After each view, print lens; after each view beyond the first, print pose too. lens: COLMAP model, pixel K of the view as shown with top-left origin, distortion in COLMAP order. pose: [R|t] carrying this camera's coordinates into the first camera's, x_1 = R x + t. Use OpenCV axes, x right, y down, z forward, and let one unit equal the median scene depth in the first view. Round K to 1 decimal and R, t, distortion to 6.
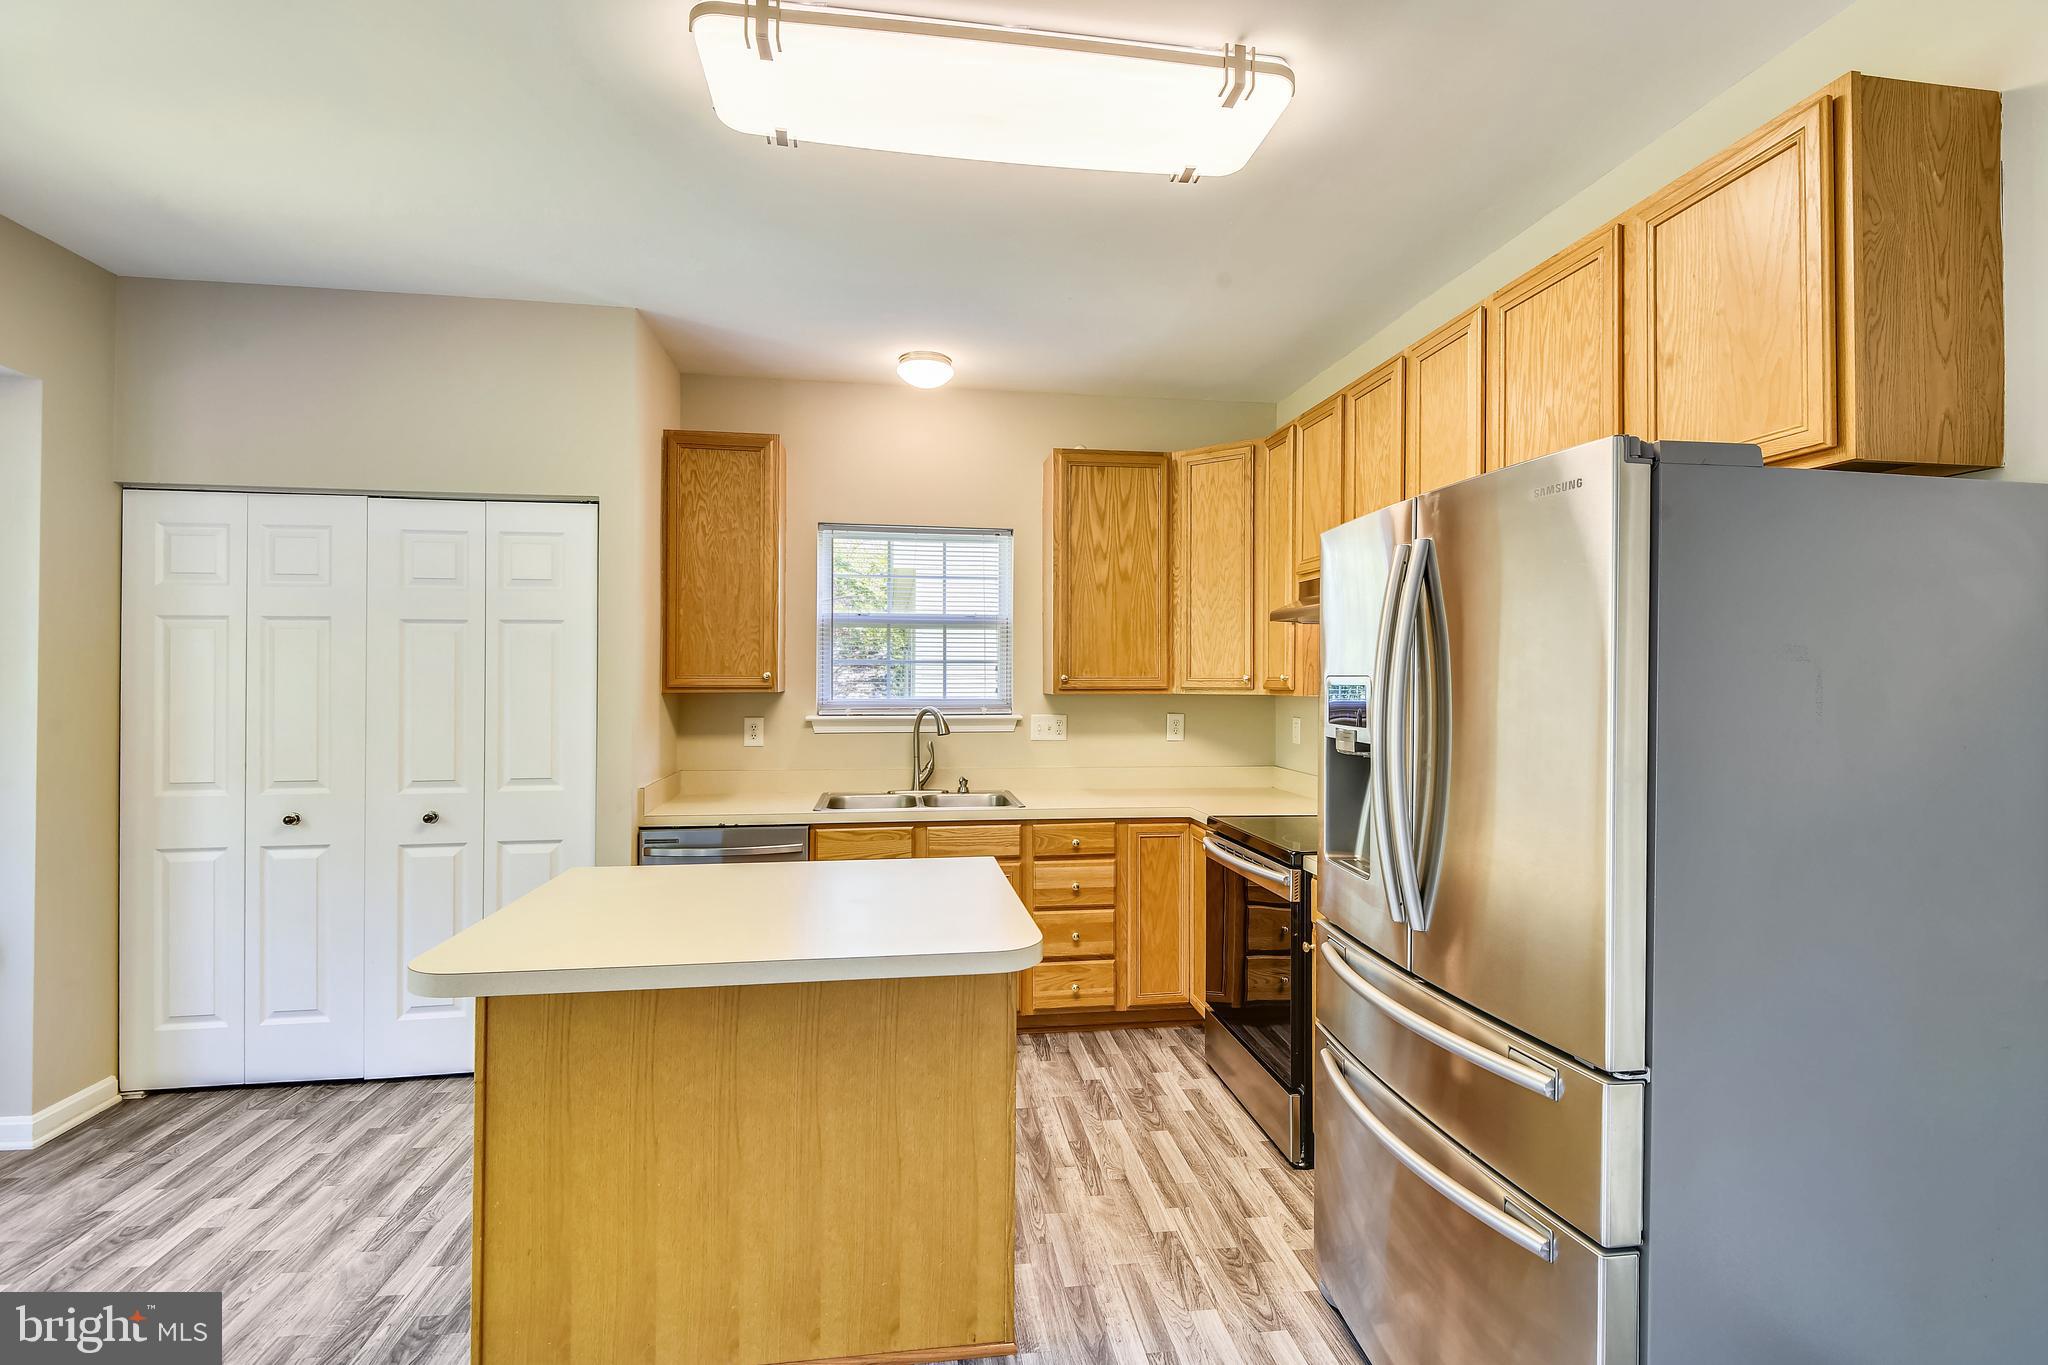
lens RADIAL K [[928.4, 0, 1021.8], [0, 928.4, 671.9], [0, 0, 1]] dist [-0.001613, -0.005070]
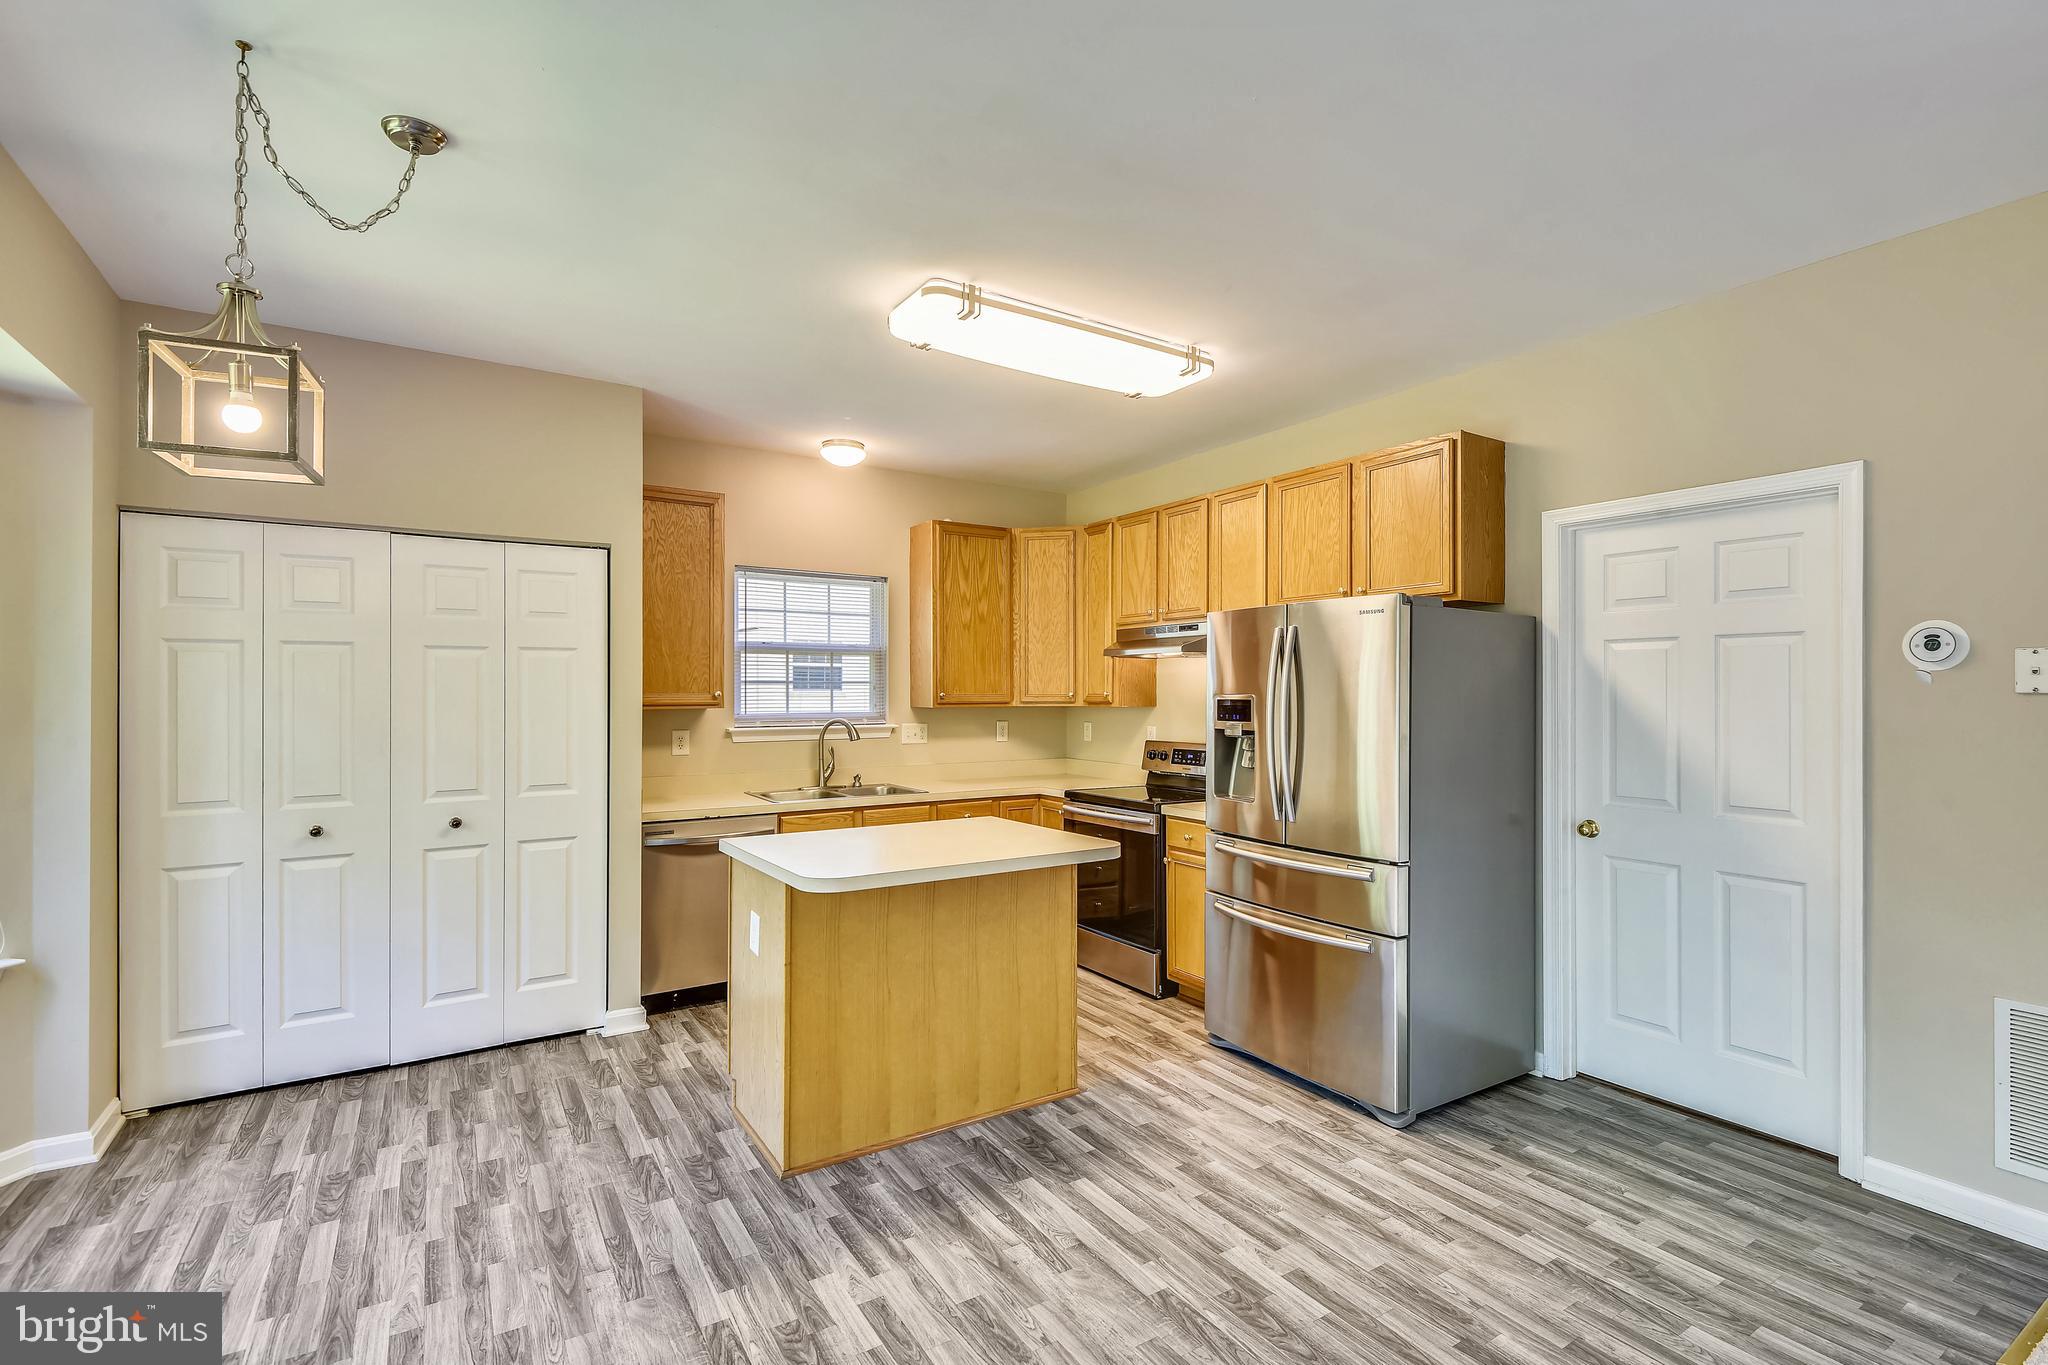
lens RADIAL K [[928.4, 0, 1017.5], [0, 928.4, 692.8], [0, 0, 1]] dist [-0.001613, -0.005070]
pose [[0.912384, -0.004206, 0.409314, -0.482674], [0.001115, 0.999969, 0.007790, -0.008258], [-0.409334, -0.006651, 0.912360, -0.302650]]
